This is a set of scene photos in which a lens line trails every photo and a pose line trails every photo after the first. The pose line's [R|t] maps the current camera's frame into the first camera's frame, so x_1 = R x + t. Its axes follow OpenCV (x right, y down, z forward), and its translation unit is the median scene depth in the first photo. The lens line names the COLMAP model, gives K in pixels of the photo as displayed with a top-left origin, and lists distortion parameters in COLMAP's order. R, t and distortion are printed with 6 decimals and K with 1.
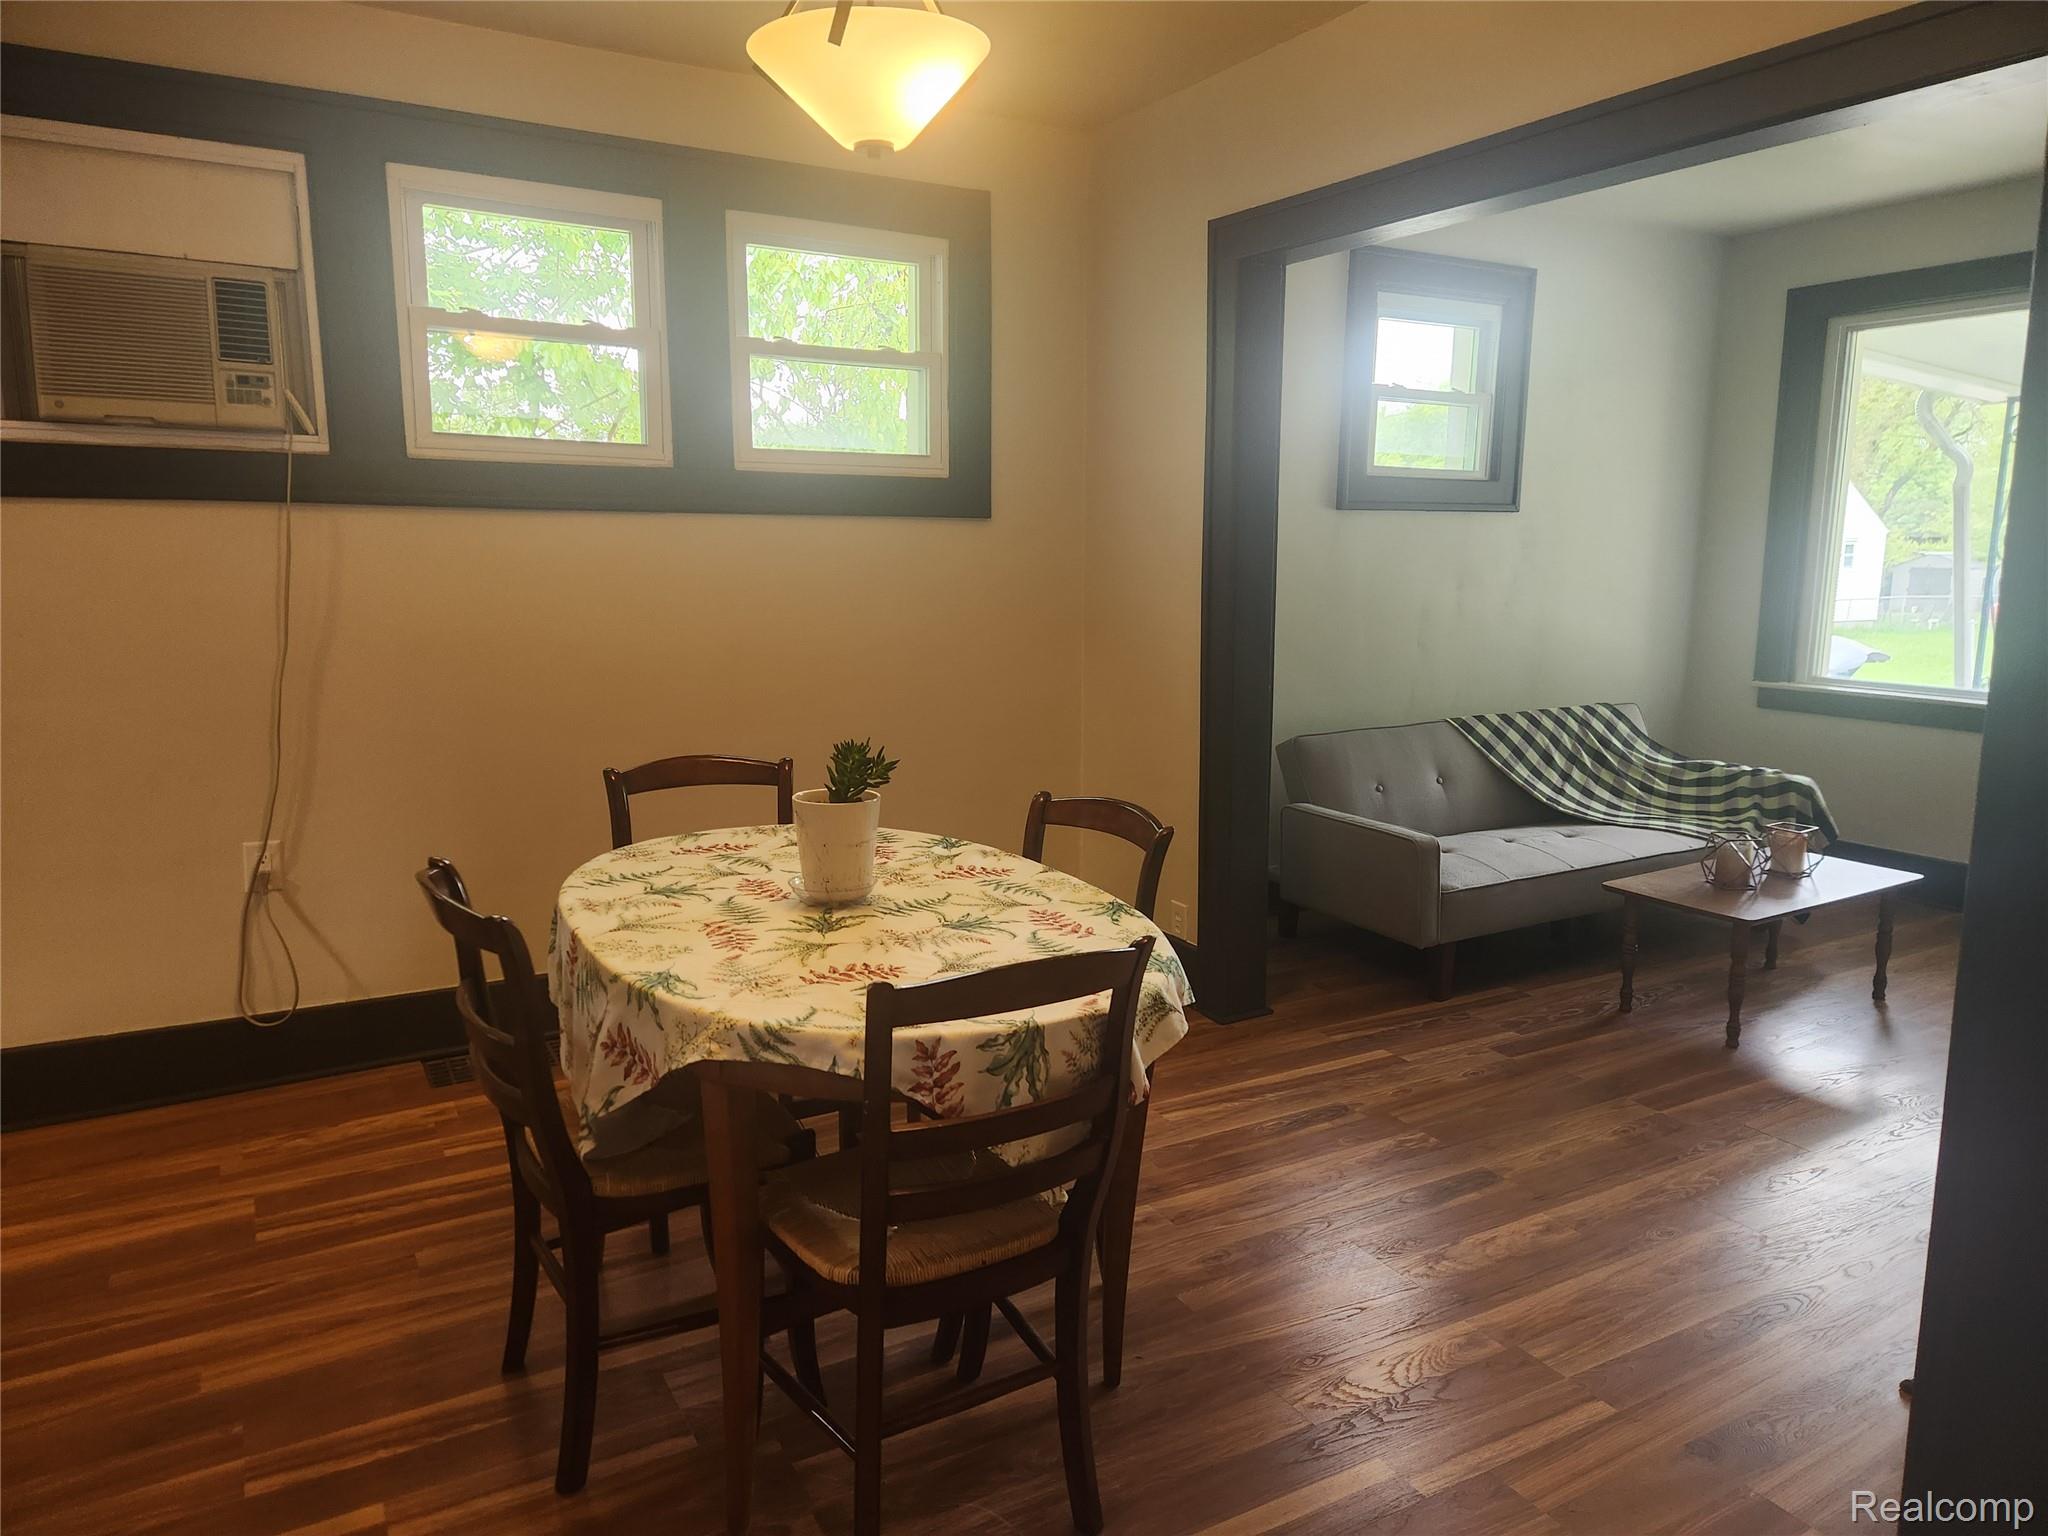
lens RADIAL K [[1383.7, 0, 1010.6], [0, 1383.7, 772.3], [0, 0, 1]] dist [0.083081, -0.081278]
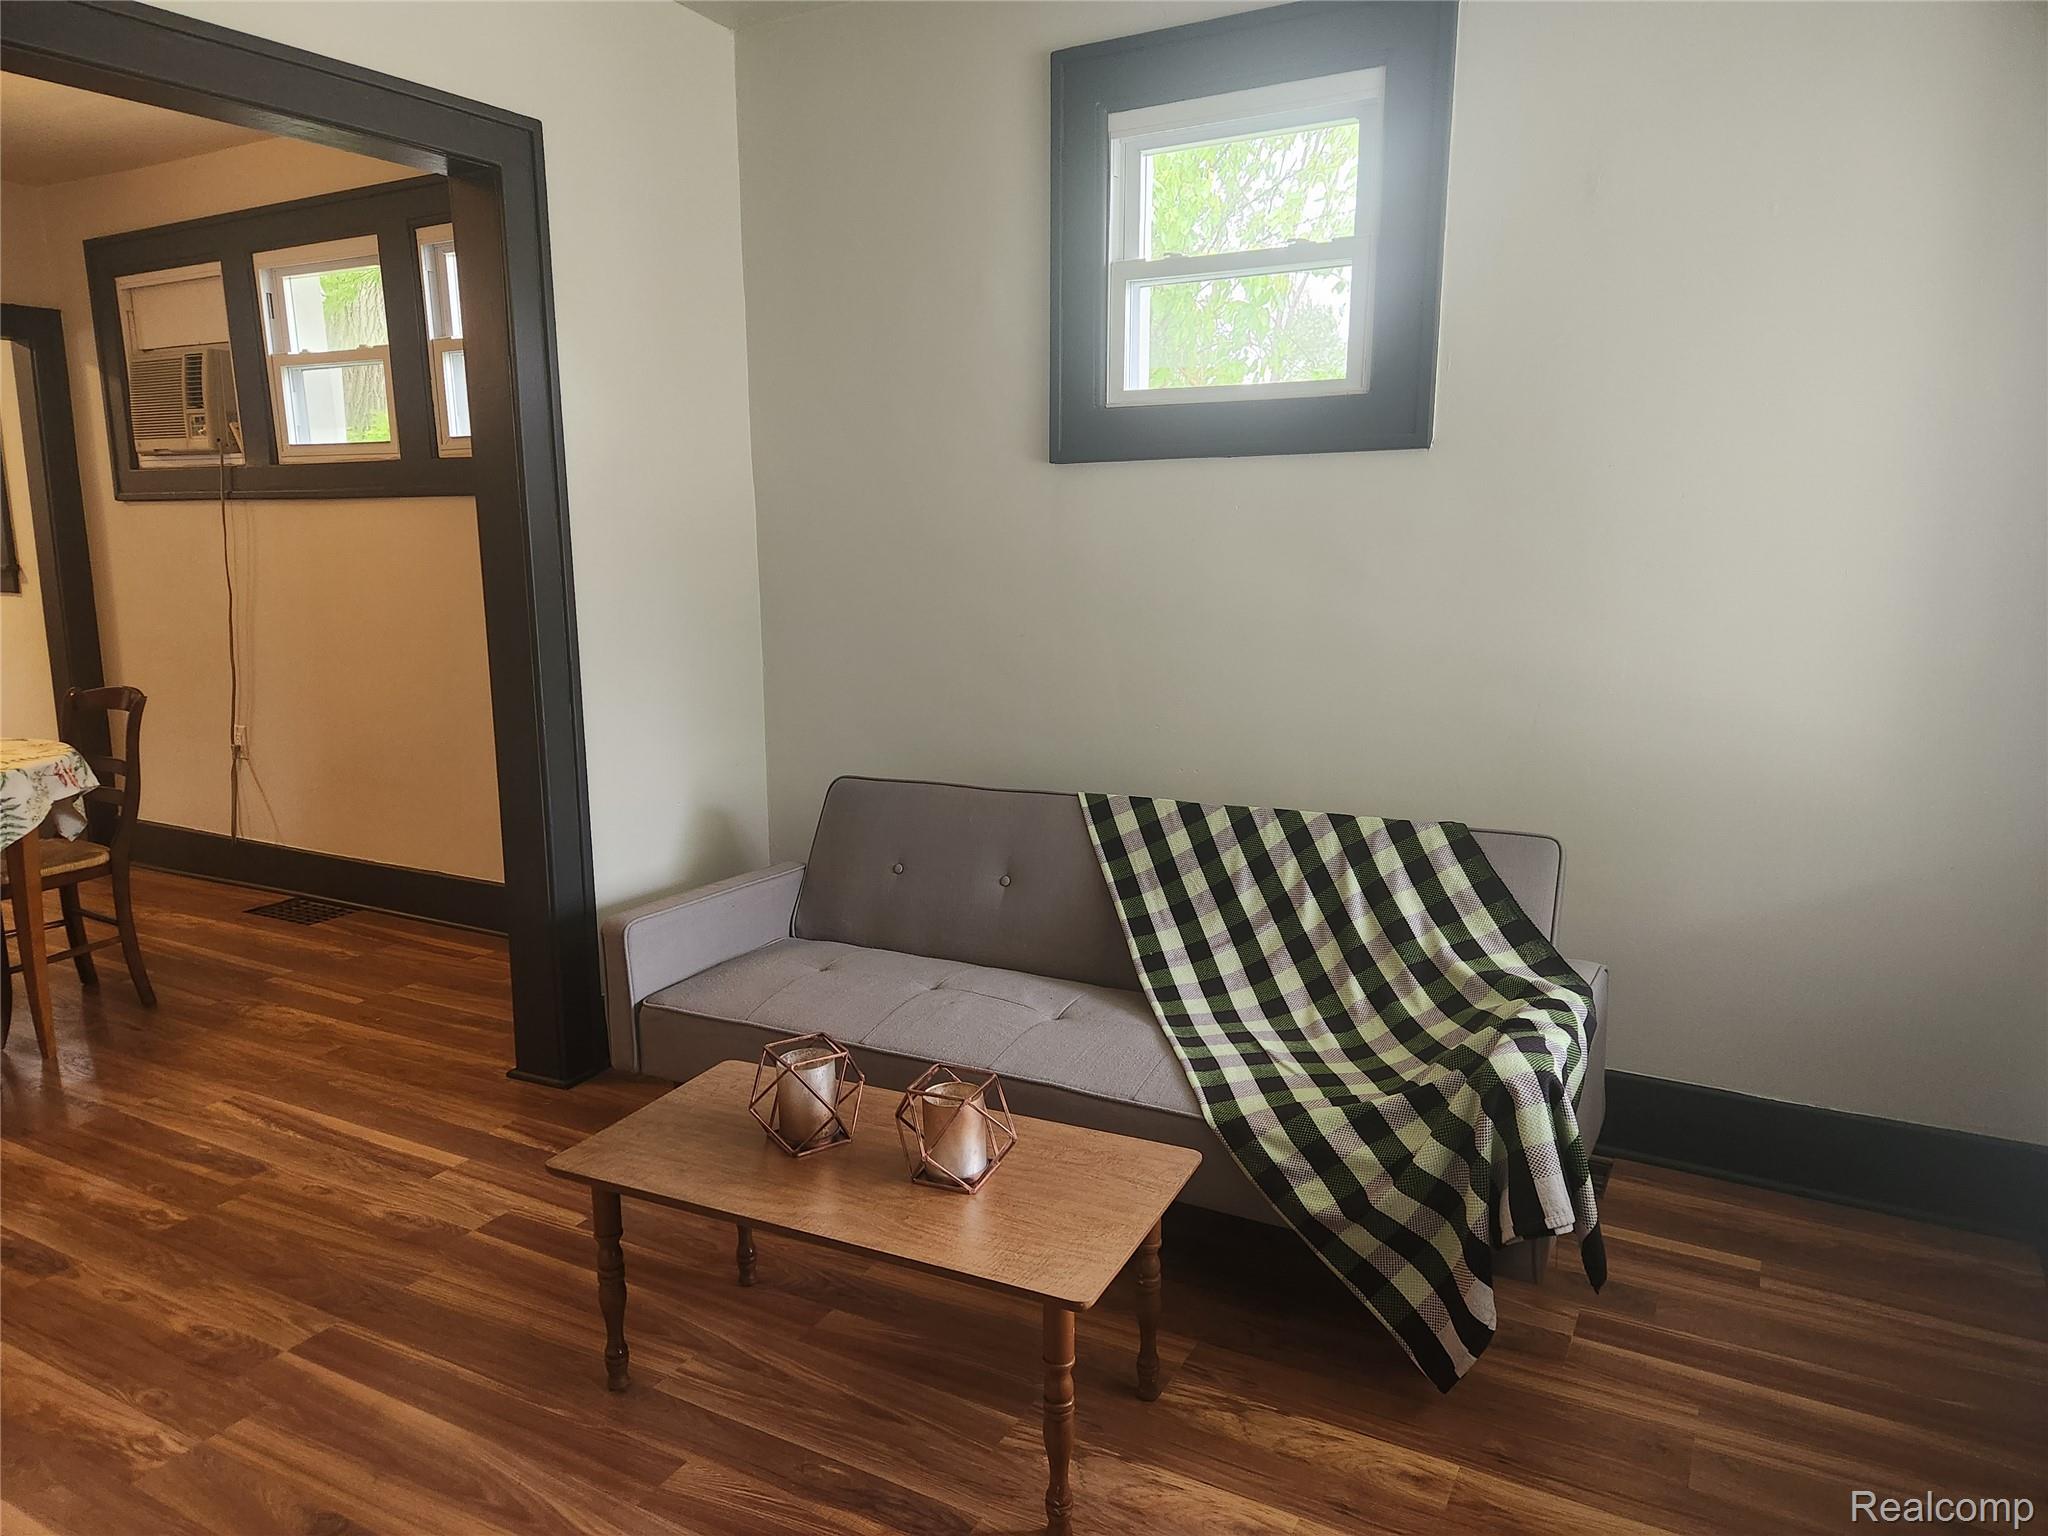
lens RADIAL K [[1388.6, 0, 1024.0], [0, 1388.6, 768.0], [0, 0, 1]] dist [0.081804, -0.066773]
pose [[0.500908, 0.138009, -0.854426, 0.820272], [-0.130737, 0.987943, 0.082930, -0.096305], [0.855569, 0.070164, 0.512912, 0.646542]]
